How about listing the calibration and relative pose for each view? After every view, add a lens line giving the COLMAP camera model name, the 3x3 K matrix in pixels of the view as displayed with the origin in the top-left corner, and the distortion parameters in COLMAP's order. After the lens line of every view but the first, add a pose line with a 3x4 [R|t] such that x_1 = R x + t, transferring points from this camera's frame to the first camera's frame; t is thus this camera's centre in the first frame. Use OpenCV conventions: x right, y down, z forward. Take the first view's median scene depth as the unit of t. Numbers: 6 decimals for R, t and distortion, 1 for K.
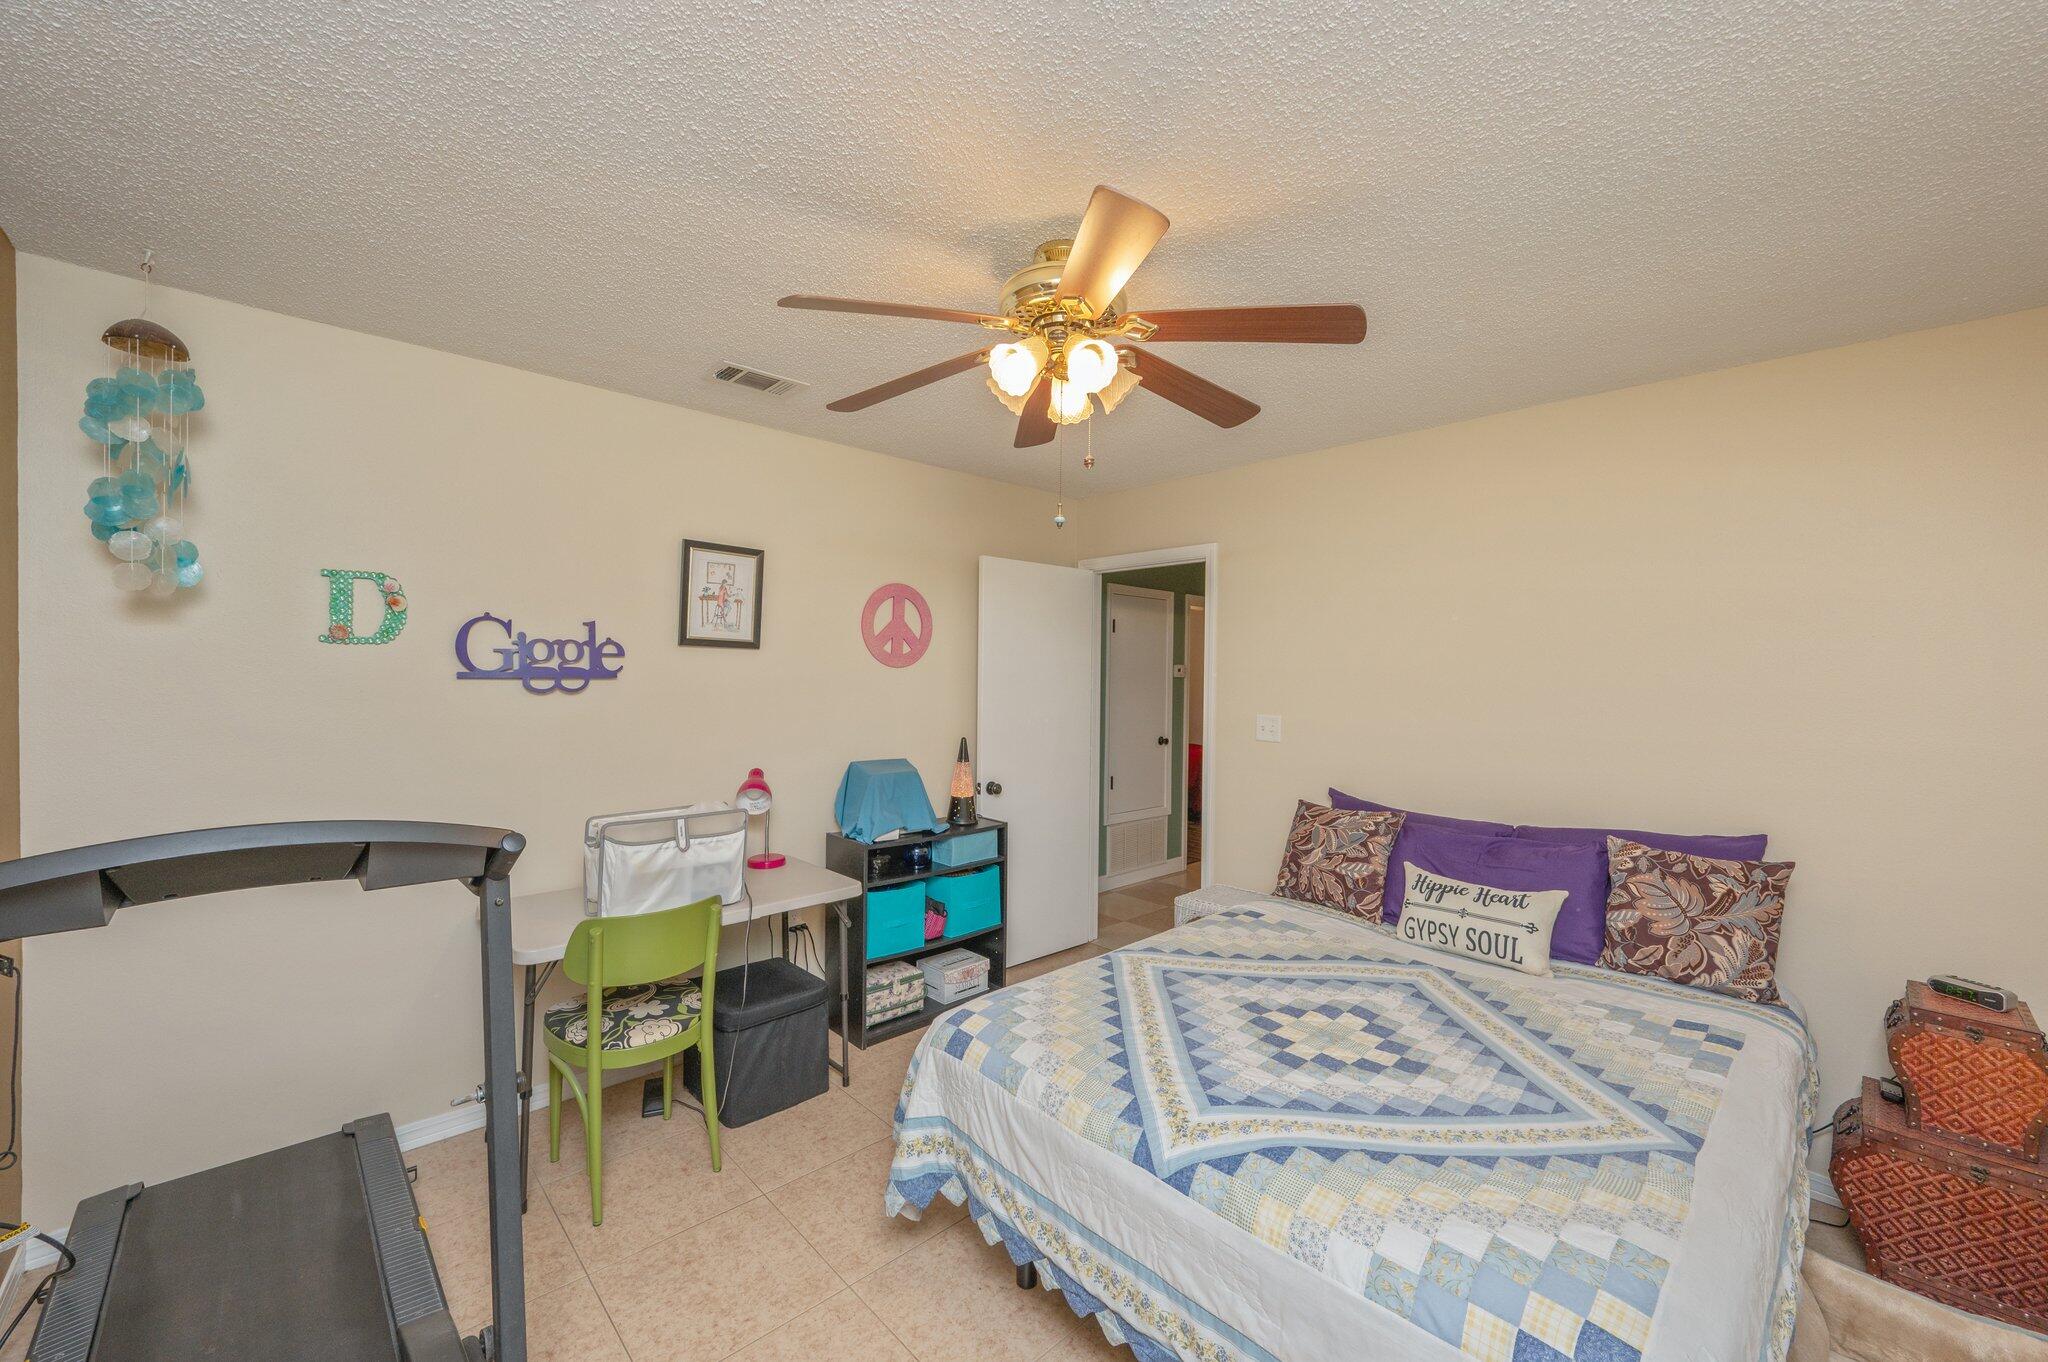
lens RADIAL K [[808.8, 0, 1024.9], [0, 808.8, 681.4], [0, 0, 1]] dist [-0.001804, 0.000525]
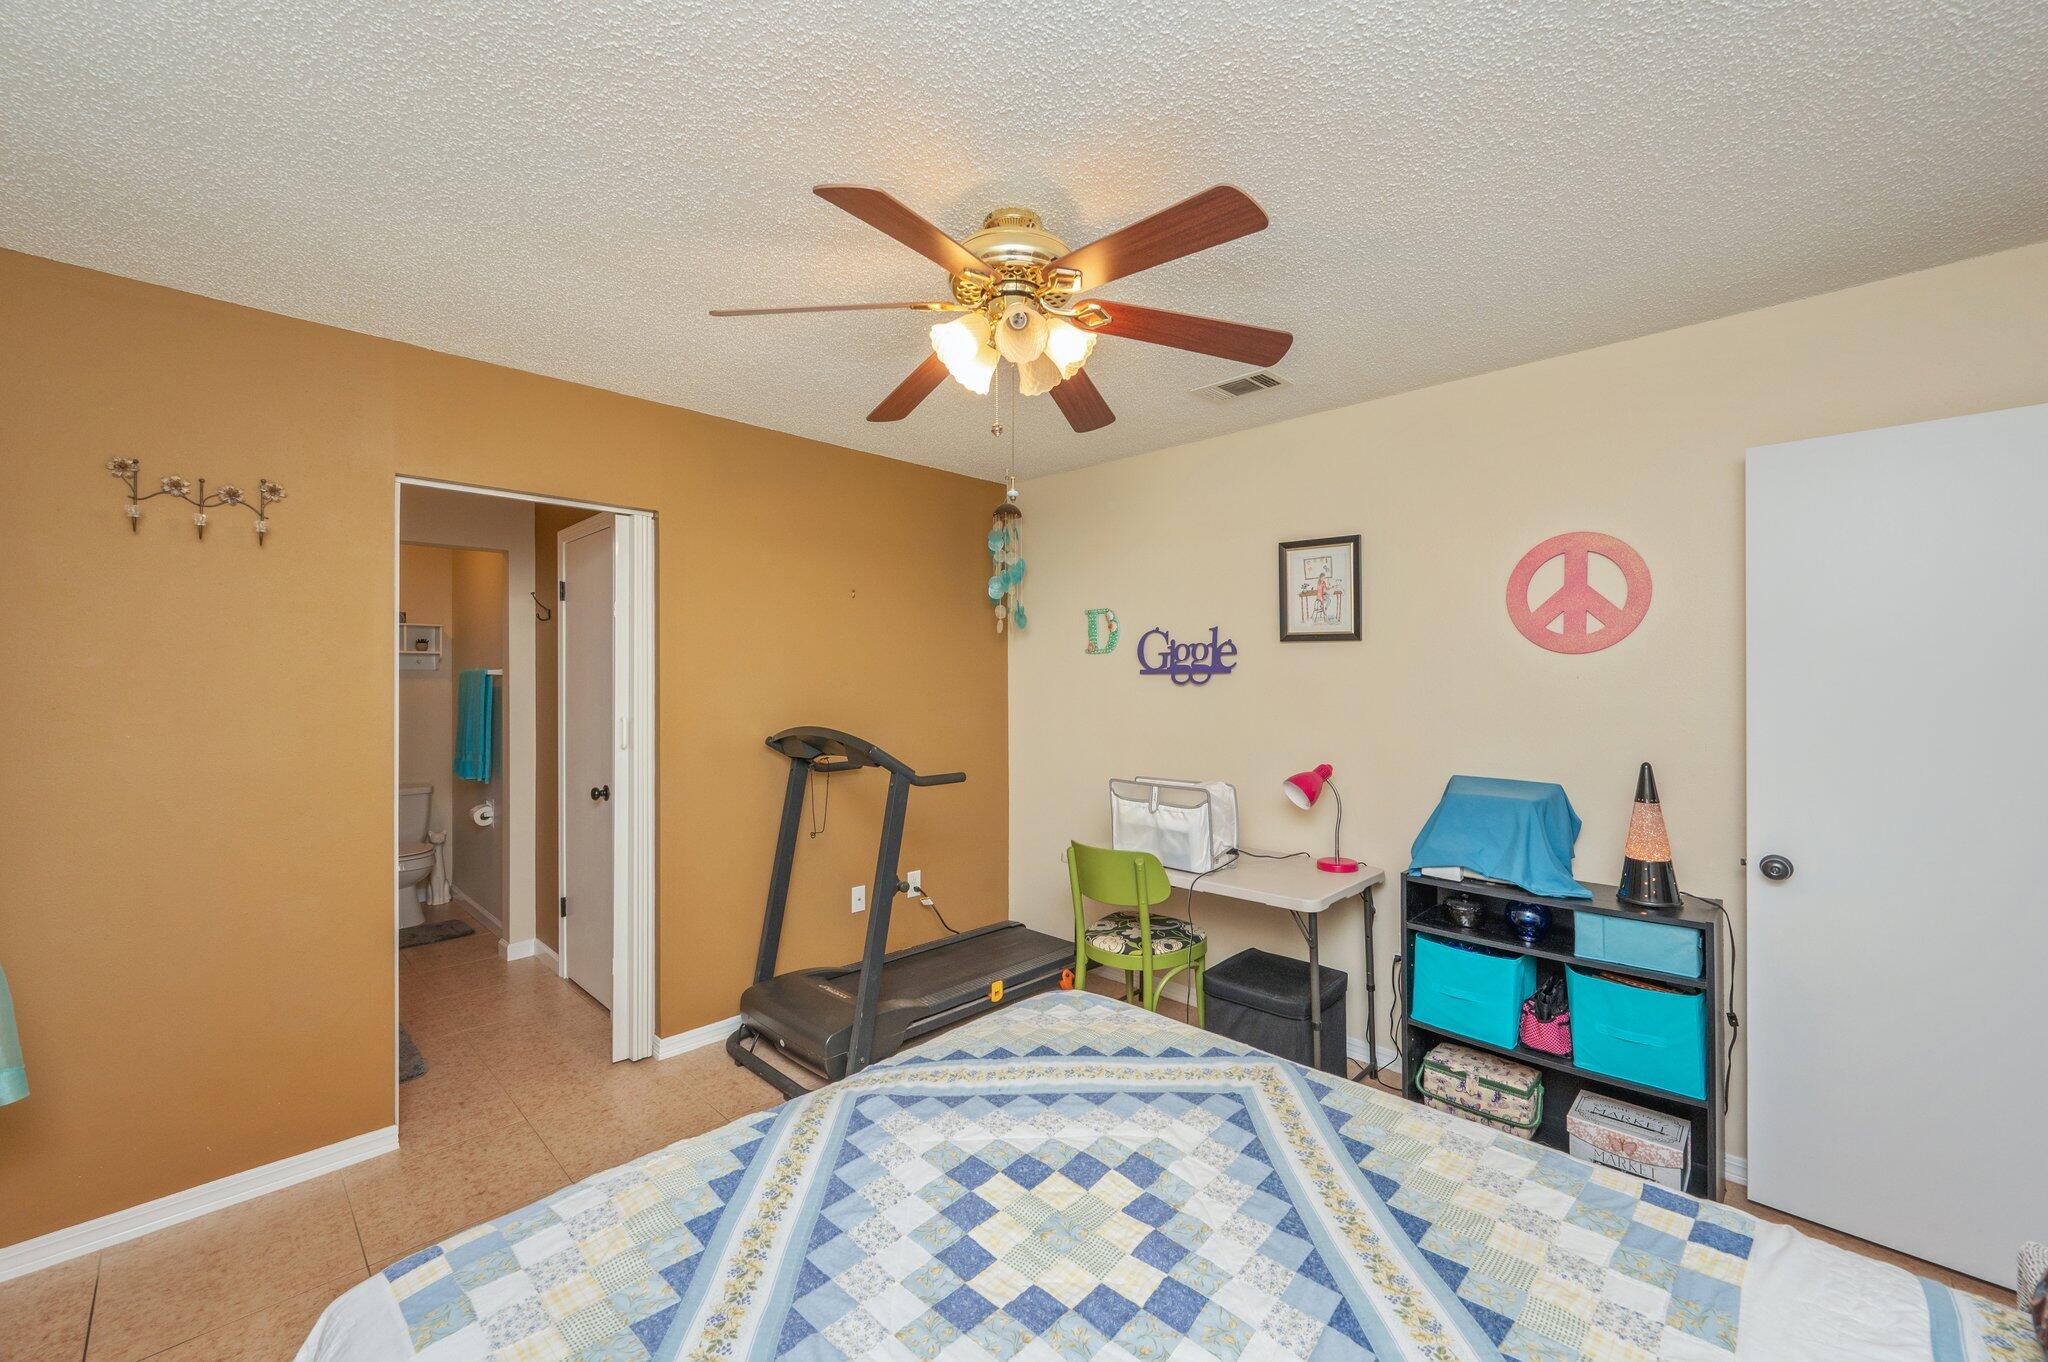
lens RADIAL K [[808.8, 0, 1010.8], [0, 808.8, 675.1], [0, 0, 1]] dist [-0.001804, 0.000525]
pose [[0.031827, -0.017960, -0.999332, 0.697852], [-0.008760, 0.999795, -0.018247, 0.024678], [0.999455, 0.009334, 0.031663, 0.666048]]
